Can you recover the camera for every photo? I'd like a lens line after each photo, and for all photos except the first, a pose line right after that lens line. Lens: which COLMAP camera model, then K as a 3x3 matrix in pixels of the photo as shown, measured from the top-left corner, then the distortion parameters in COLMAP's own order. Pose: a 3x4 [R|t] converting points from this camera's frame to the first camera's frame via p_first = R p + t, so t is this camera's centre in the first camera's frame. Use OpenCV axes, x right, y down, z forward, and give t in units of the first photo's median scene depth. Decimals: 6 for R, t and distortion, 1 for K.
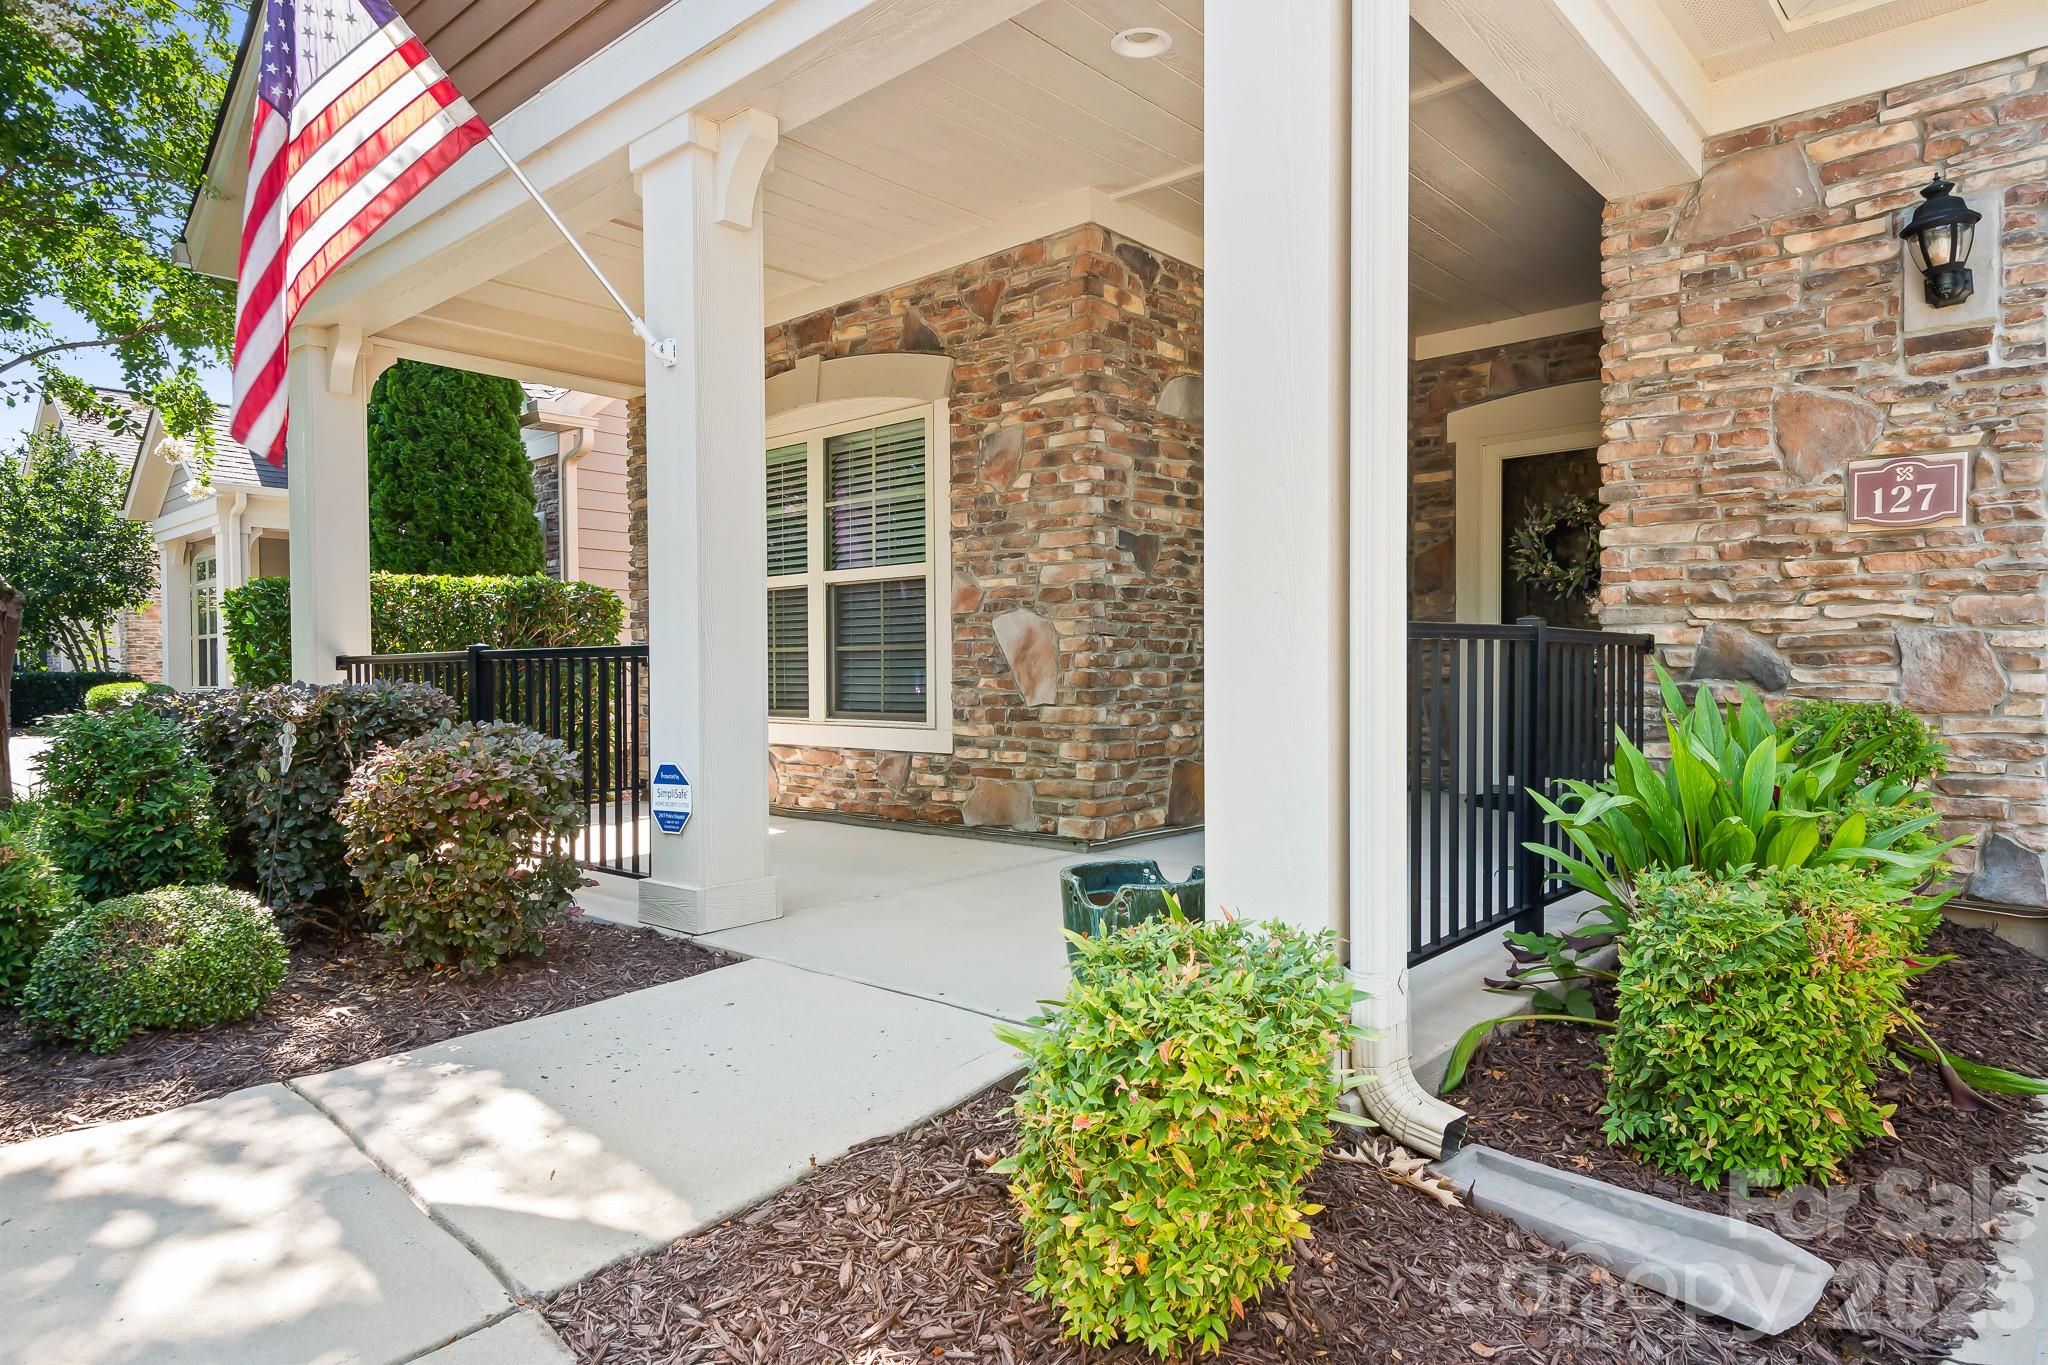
lens RADIAL K [[1210.1, 0, 1030.7], [0, 1210.1, 692.3], [0, 0, 1]] dist [0.028682, -0.000195]
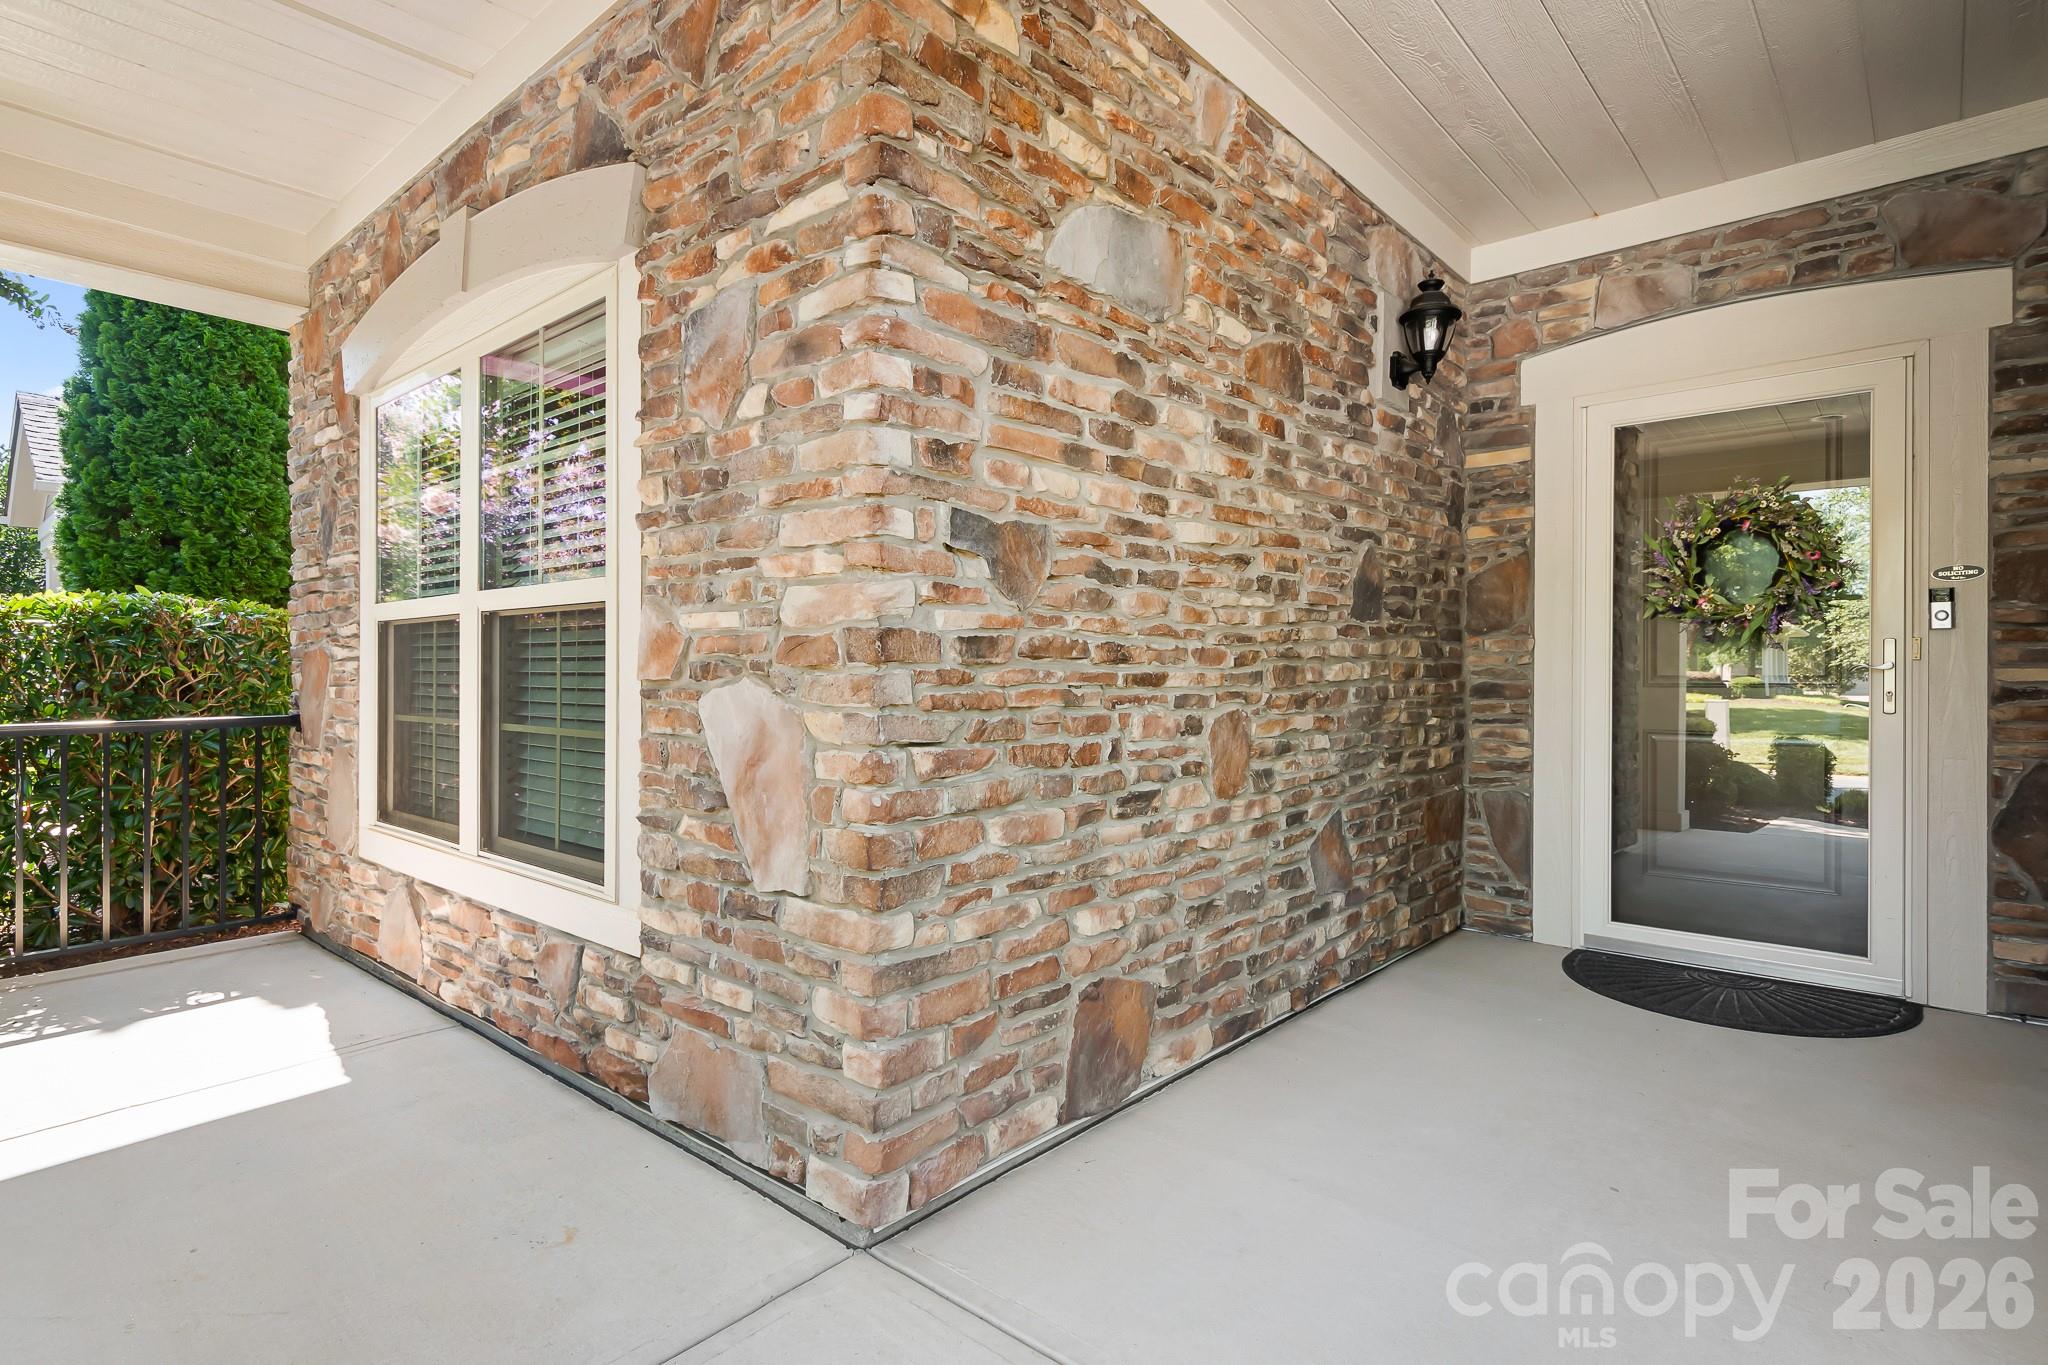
lens RADIAL K [[1060.9, 0, 1024.0], [0, 1060.9, 682.5], [0, 0, 1]] dist [0.012493, -0.000418]
pose [[0.999821, 0.009620, 0.016312, 0.090207], [-0.009413, 0.999874, -0.012758, -0.062324], [-0.016433, 0.012602, 0.999786, 0.584858]]
